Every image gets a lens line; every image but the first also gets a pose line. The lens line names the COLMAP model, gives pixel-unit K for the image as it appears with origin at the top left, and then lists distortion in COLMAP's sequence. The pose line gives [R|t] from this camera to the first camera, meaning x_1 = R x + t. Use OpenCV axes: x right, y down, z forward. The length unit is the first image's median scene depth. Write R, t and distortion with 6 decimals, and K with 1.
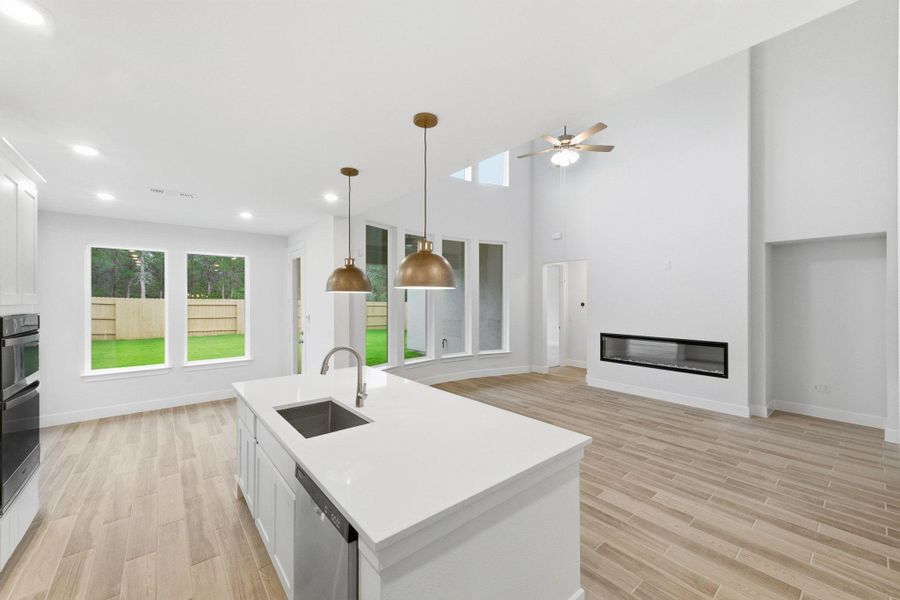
lens RADIAL K [[357.1, 0, 447.9], [0, 357.1, 301.1], [0, 0, 1]] dist [0.011216, -0.000006]
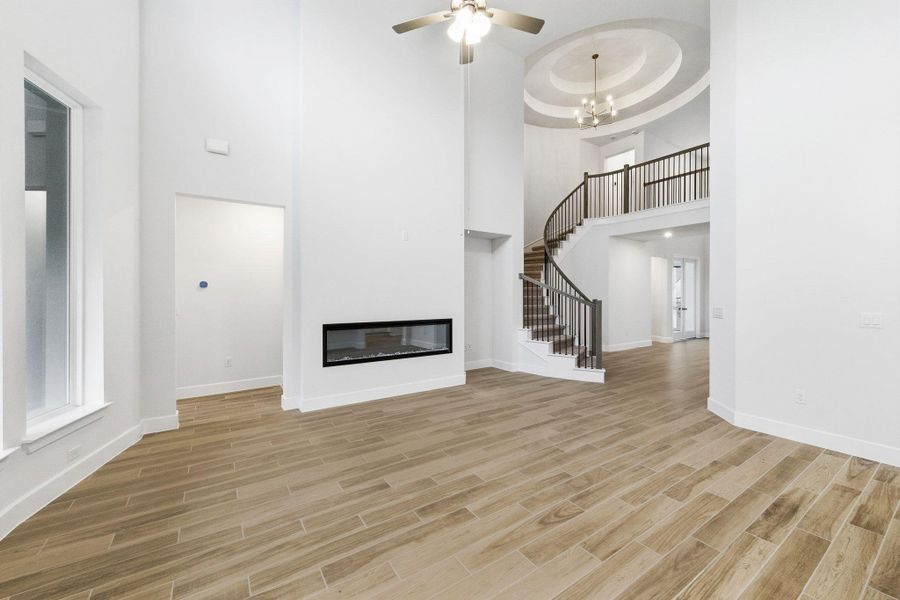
lens RADIAL K [[357.1, 0, 457.5], [0, 357.1, 301.6], [0, 0, 1]] dist [0.011216, -0.000006]
pose [[0.084034, -0.026498, 0.996111, -0.310737], [0.003933, 0.999647, 0.026260, 0.045833], [-0.996455, 0.001711, 0.084109, 1.081597]]
